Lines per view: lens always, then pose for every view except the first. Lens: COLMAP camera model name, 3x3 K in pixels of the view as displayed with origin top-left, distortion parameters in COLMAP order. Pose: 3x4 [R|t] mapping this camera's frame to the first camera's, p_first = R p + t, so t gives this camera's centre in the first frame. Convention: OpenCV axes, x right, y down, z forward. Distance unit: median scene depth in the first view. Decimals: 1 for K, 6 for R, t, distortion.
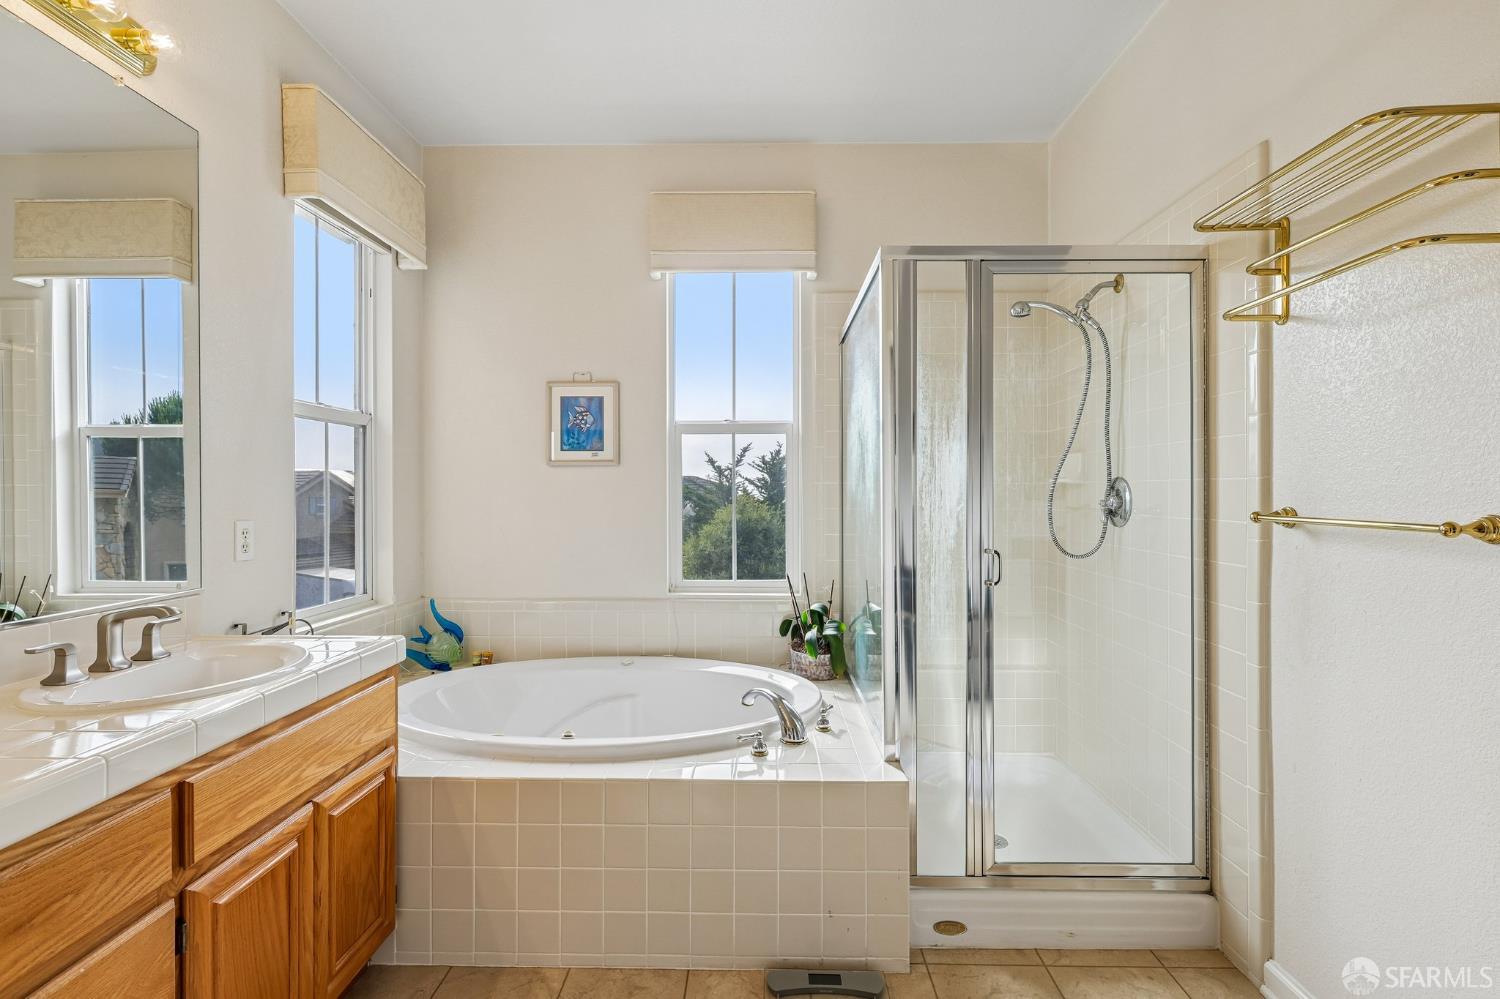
lens RADIAL K [[697.3, 0, 746.6], [0, 697.3, 497.0], [0, 0, 1]] dist [-0.001746, 0.000731]
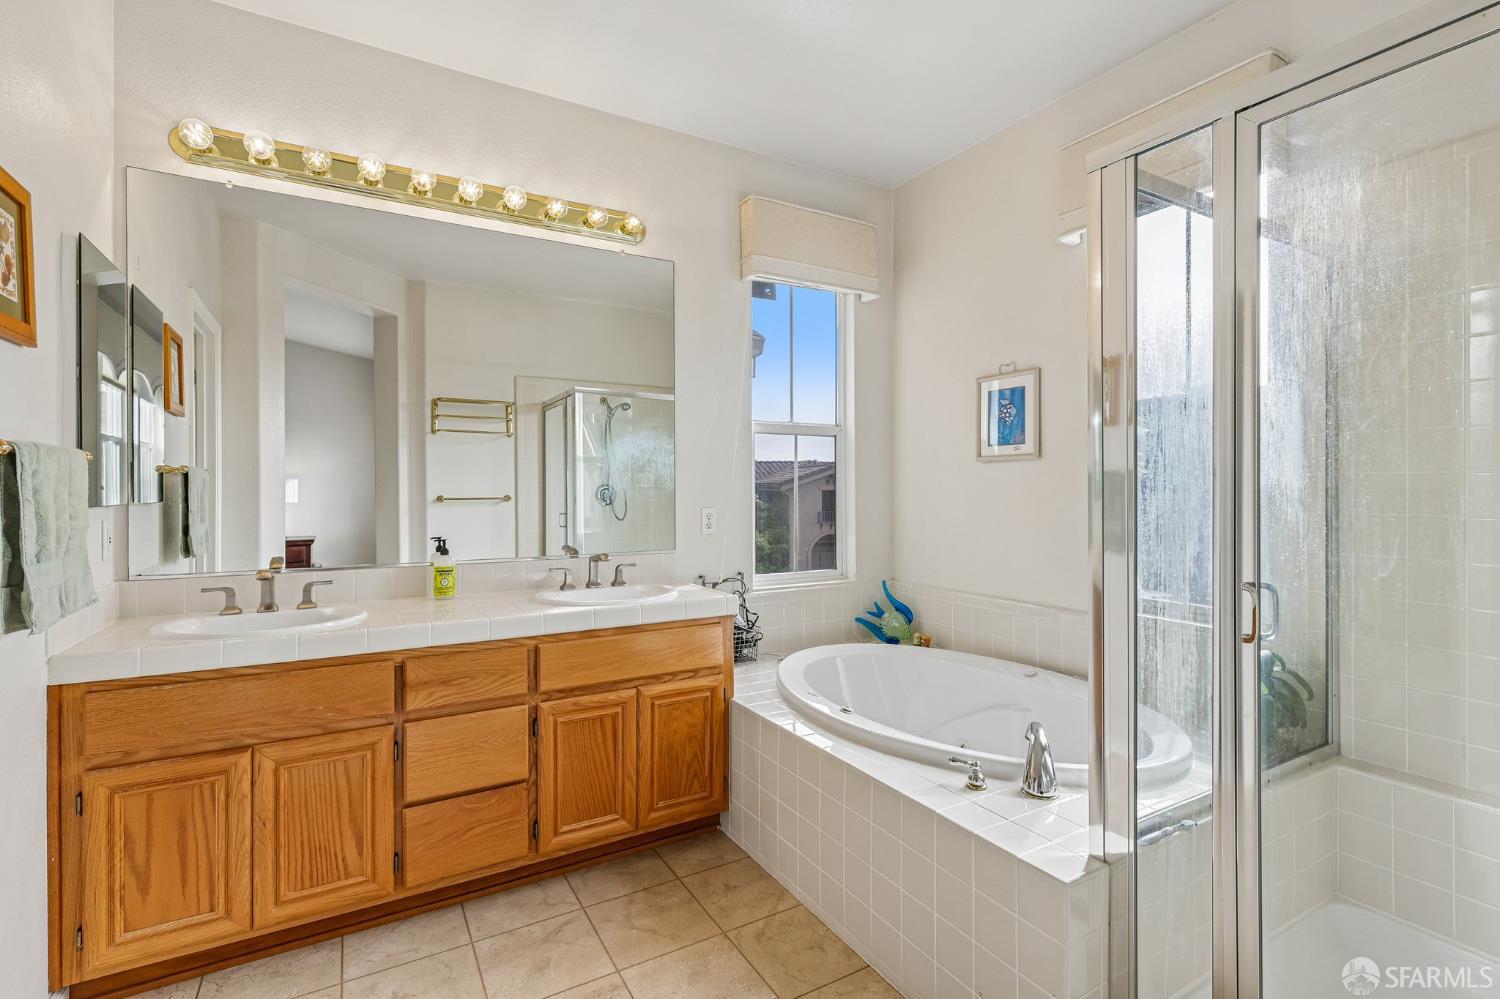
lens RADIAL K [[697.3, 0, 744.7], [0, 697.3, 492.7], [0, 0, 1]] dist [-0.001746, 0.000731]
pose [[0.516344, 0.005353, -0.856365, 0.480427], [-0.004050, 0.999985, 0.003809, -0.003445], [0.856372, 0.001502, 0.516358, 0.231314]]
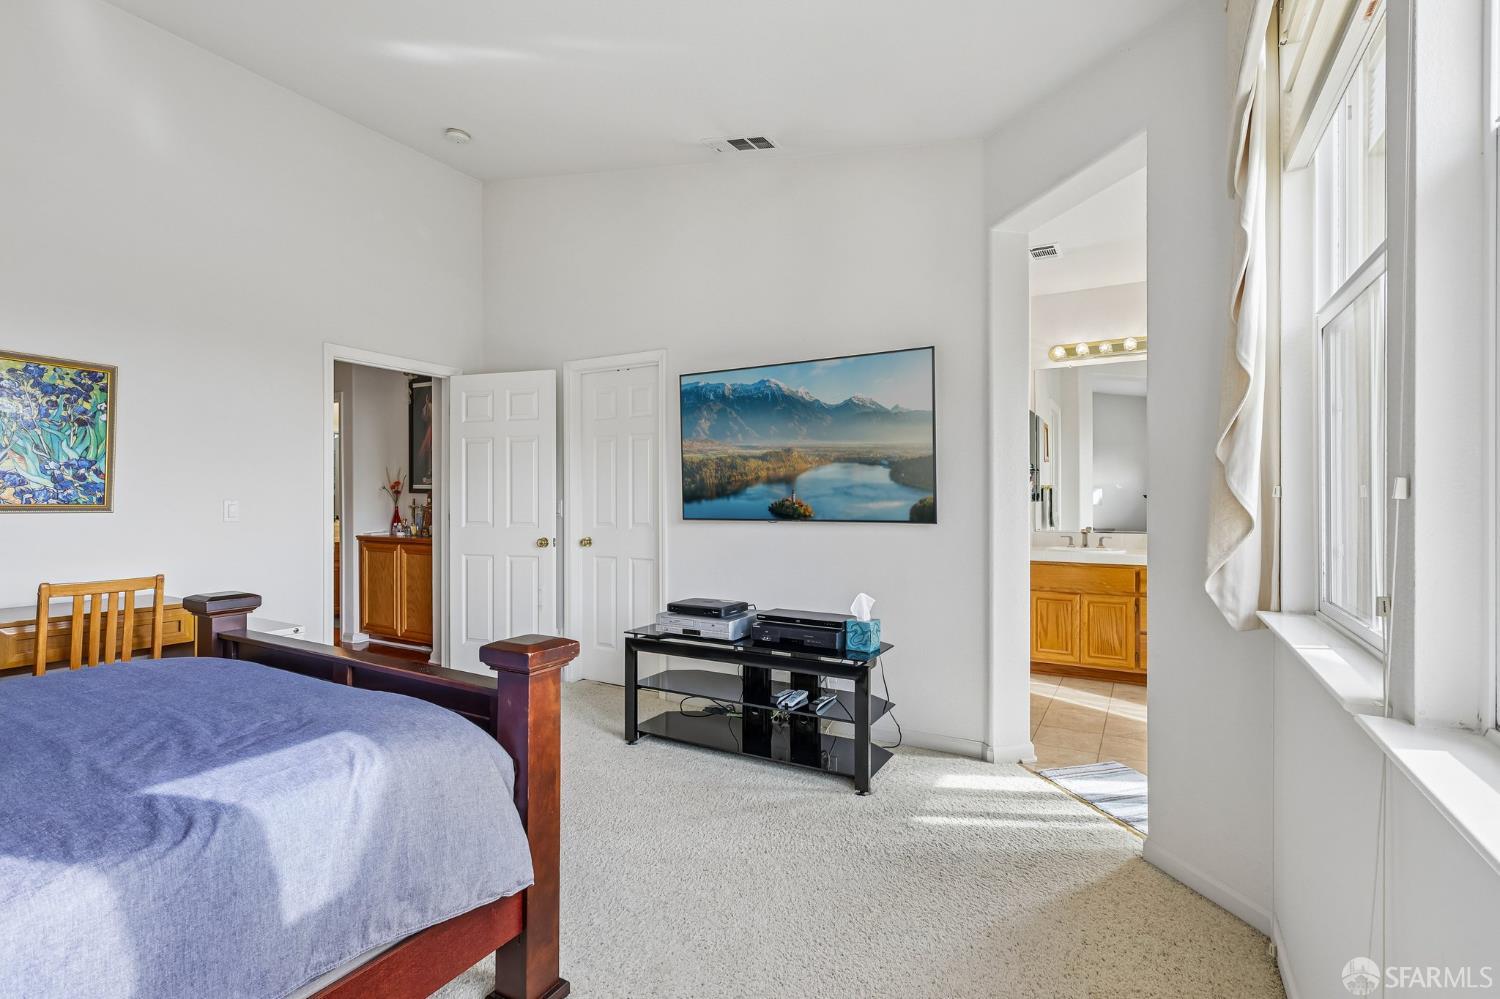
lens RADIAL K [[697.3, 0, 752.0], [0, 697.3, 497.3], [0, 0, 1]] dist [-0.001746, 0.000731]
pose [[-0.474673, 0.003595, -0.880155, 1.610421], [-0.001212, 0.999988, 0.004738, -0.005909], [0.880161, 0.003316, -0.474663, 0.277534]]
